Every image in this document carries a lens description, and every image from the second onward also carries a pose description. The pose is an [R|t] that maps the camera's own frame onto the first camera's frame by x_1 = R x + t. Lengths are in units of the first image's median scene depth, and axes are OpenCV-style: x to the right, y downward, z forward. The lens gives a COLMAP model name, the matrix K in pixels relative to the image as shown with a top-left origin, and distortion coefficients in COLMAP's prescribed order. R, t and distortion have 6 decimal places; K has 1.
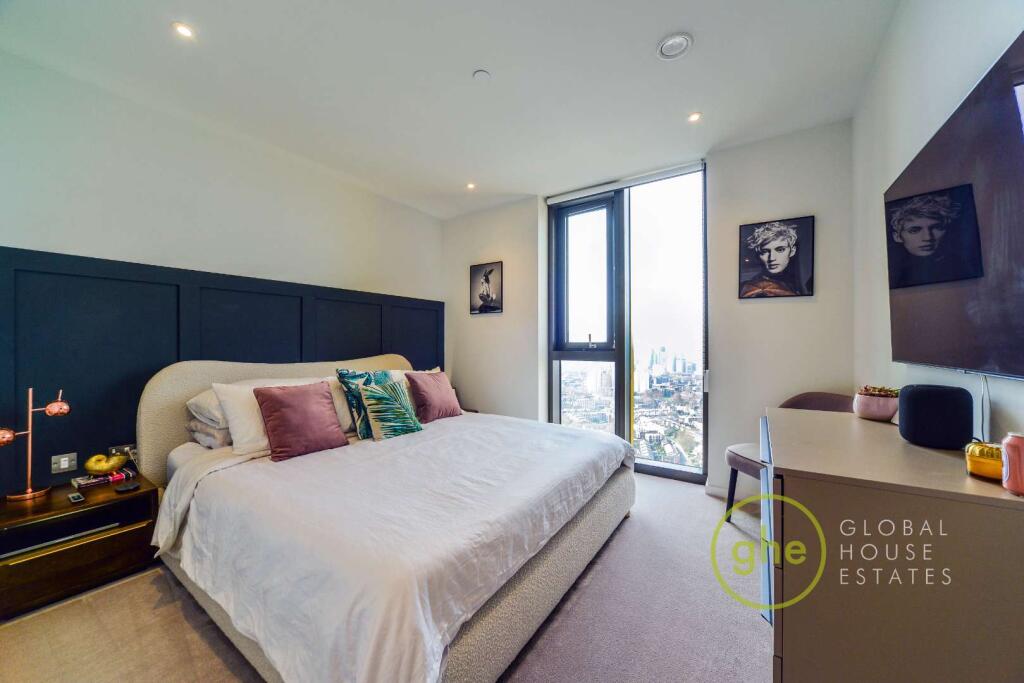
lens RADIAL K [[366.0, 0, 510.5], [0, 366.0, 335.7], [0, 0, 1]] dist [-0.015075, 0.000005]
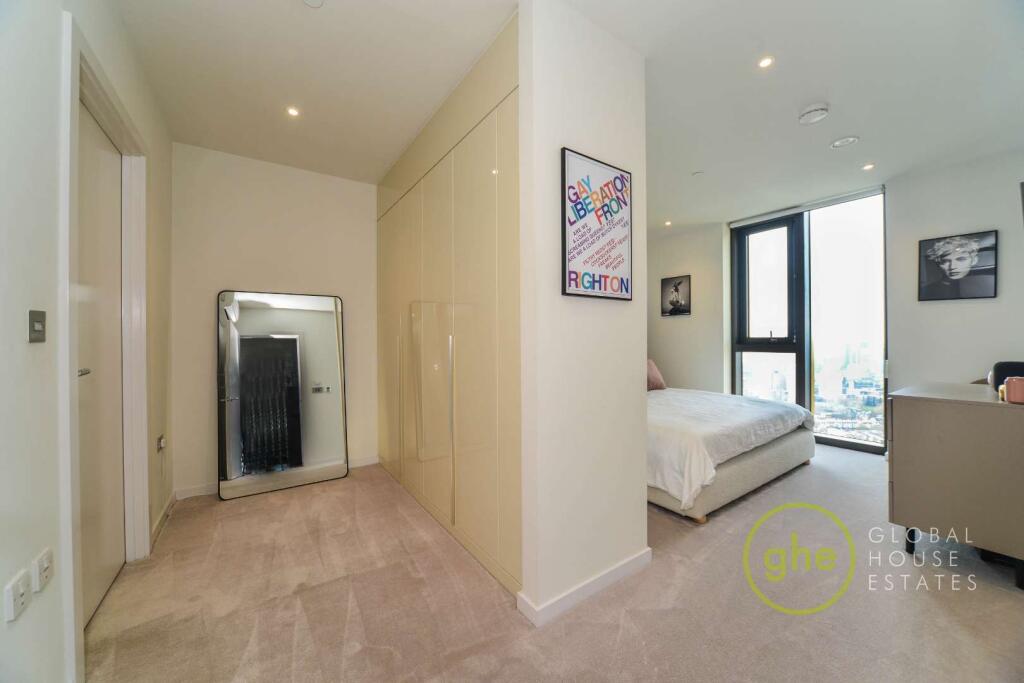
lens RADIAL K [[366.0, 0, 510.5], [0, 366.0, 335.7], [0, 0, 1]] dist [-0.015075, 0.000005]
pose [[0.928817, -0.006132, -0.370487, -0.154522], [0.011414, 0.999862, 0.012066, -0.013177], [0.370362, -0.015436, 0.928759, -0.493150]]
